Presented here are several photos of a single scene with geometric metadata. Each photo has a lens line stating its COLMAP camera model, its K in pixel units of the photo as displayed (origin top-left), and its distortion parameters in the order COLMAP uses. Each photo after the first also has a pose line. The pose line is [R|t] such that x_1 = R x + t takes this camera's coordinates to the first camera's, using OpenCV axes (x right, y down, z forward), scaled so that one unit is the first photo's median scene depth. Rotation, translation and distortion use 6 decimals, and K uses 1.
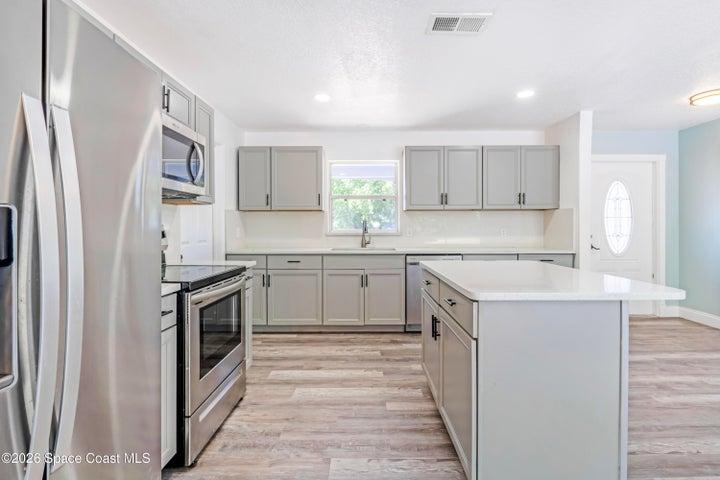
lens RADIAL K [[333.8, 0, 361.6], [0, 333.8, 233.1], [0, 0, 1]] dist [-0.007375, 0.000098]
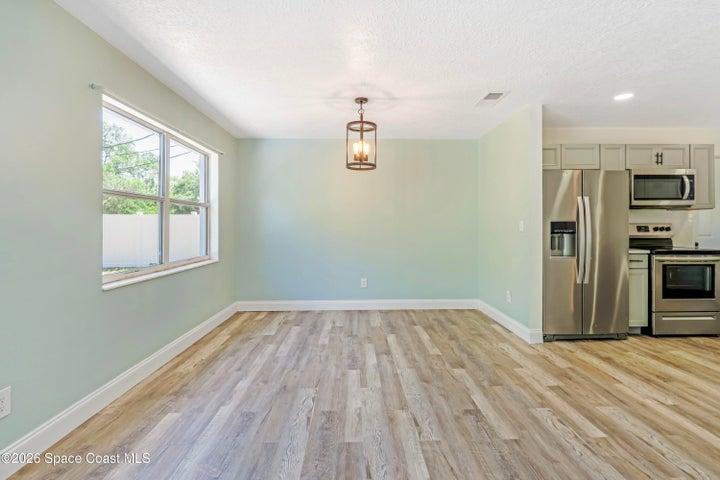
lens RADIAL K [[338.3, 0, 366.8], [0, 338.3, 225.6], [0, 0, 1]] dist [-0.002294, 0.000030]
pose [[0.036005, 0.000221, -0.999352, 0.663476], [-0.010568, 0.999944, -0.000159, 0.002687], [0.999296, 0.010567, 0.036005, -0.393357]]
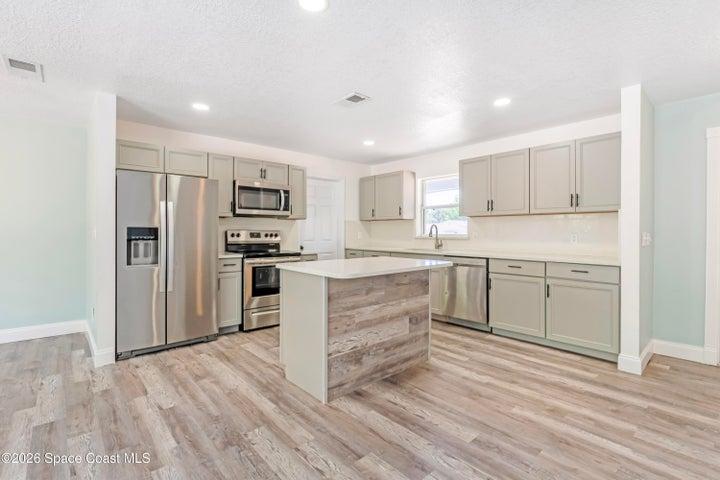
lens RADIAL K [[333.8, 0, 361.6], [0, 333.8, 233.1], [0, 0, 1]] dist [-0.007375, 0.000098]
pose [[0.669950, 0.006233, -0.742380, 0.755256], [-0.015813, 0.999858, -0.005875, -0.002779], [0.742237, 0.015675, 0.669954, -0.001040]]
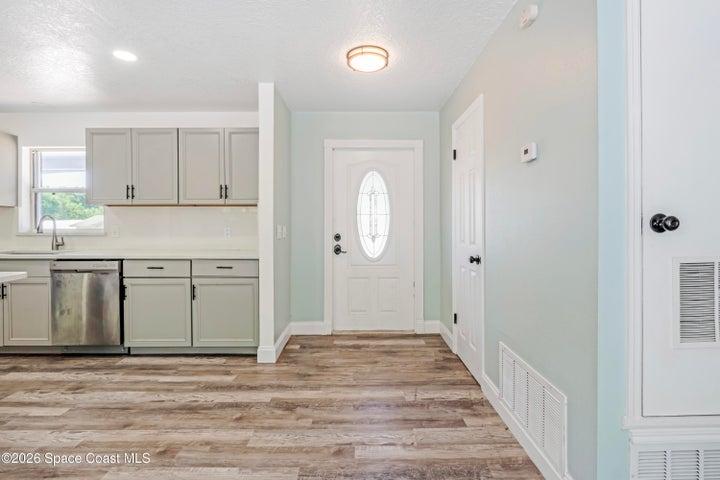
lens RADIAL K [[334.9, 0, 360.0], [0, 334.9, 226.4], [0, 0, 1]] dist [-0.000322, 0.000054]
pose [[0.999998, 0.000597, 0.001810, 0.816269], [-0.000570, 0.999892, -0.014713, -0.004814], [-0.001818, 0.014712, 0.999890, 0.168645]]
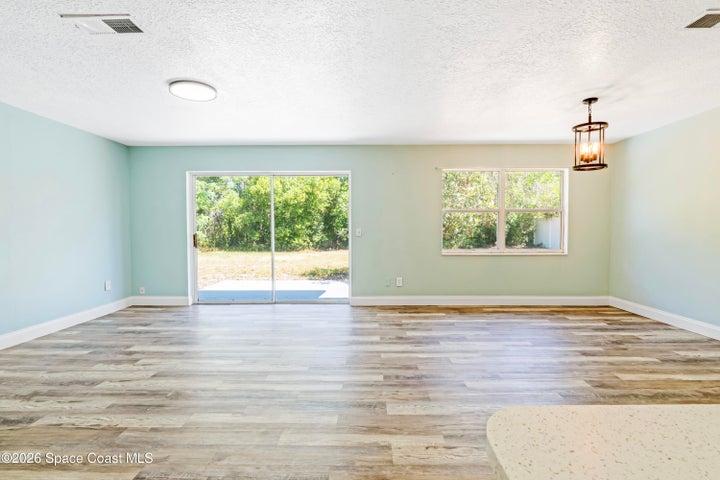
lens RADIAL K [[333.8, 0, 361.6], [0, 333.8, 233.1], [0, 0, 1]] dist [-0.007375, 0.000098]
pose [[-0.999924, 0.001720, 0.012186, 0.382889], [0.002093, 0.999528, 0.030660, -0.005742], [-0.012127, 0.030683, -0.999456, 0.459159]]
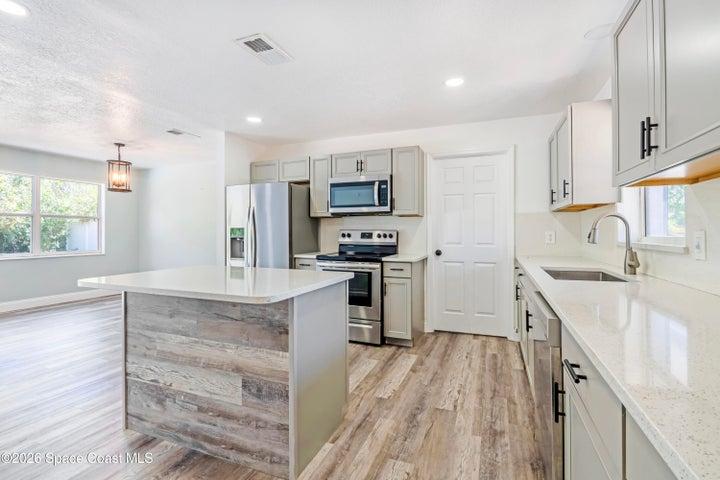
lens RADIAL K [[333.8, 0, 361.6], [0, 333.8, 233.1], [0, 0, 1]] dist [-0.007375, 0.000098]
pose [[-0.366324, 0.004874, -0.930475, 0.618930], [-0.013717, 0.999849, 0.010637, -0.014988], [0.930386, 0.016660, -0.366202, 0.869301]]
